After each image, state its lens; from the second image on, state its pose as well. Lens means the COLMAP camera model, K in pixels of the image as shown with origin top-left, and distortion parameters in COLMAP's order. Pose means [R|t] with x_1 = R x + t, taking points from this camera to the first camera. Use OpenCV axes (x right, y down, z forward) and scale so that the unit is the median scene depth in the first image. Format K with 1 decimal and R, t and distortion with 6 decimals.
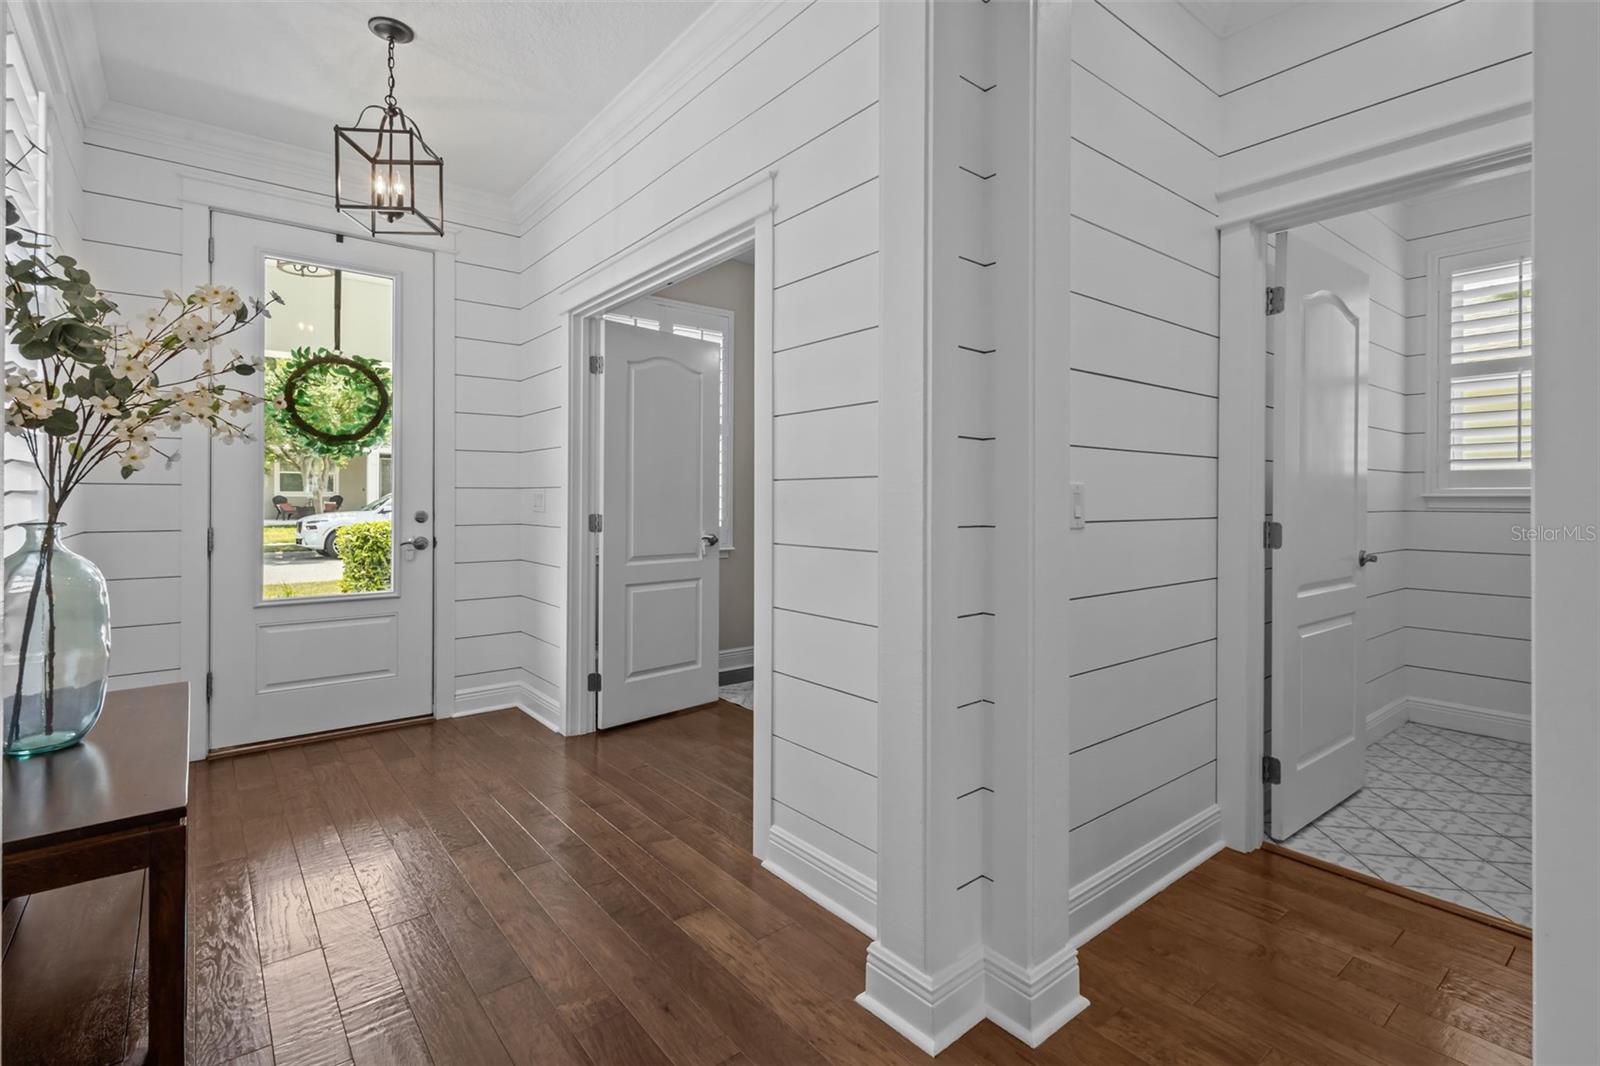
lens RADIAL K [[758.2, 0, 822.9], [0, 758.2, 496.1], [0, 0, 1]] dist [0.028978, 0.000148]
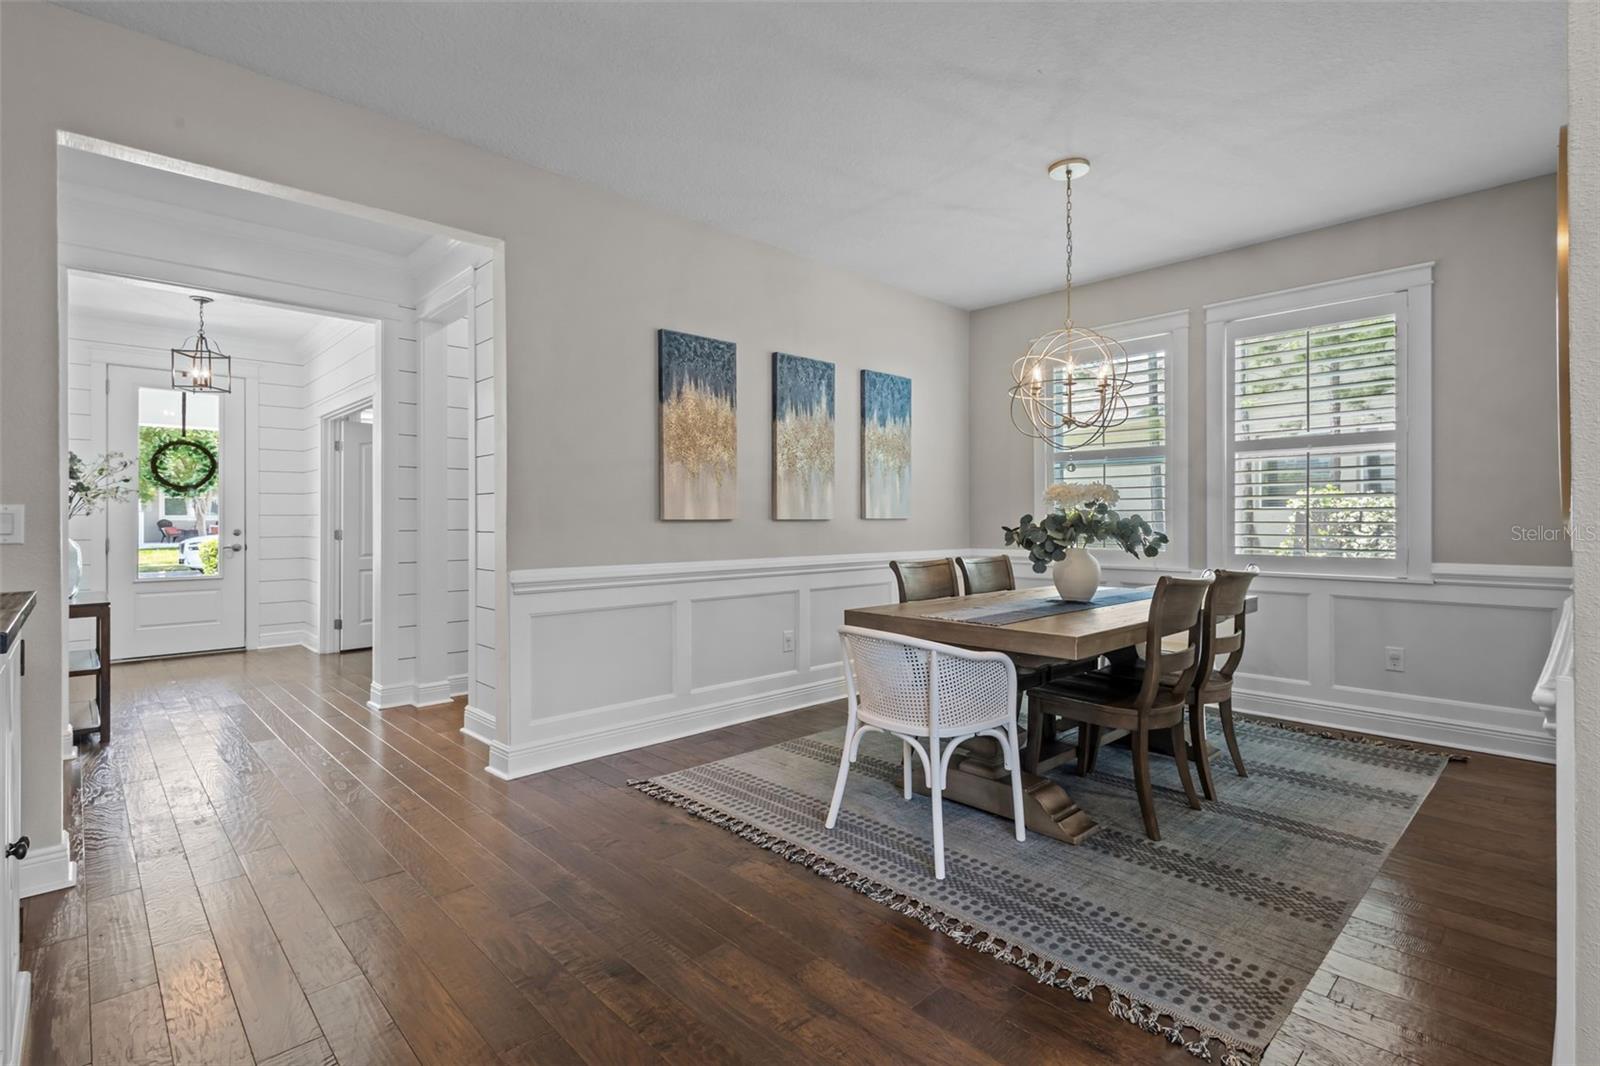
lens RADIAL K [[758.2, 0, 800.1], [0, 758.2, 518.5], [0, 0, 1]] dist [0.028978, 0.000148]
pose [[0.997518, -0.005362, 0.070207, 0.643878], [0.005190, 0.999983, 0.002630, -0.001981], [-0.070220, -0.002259, 0.997529, -0.854302]]
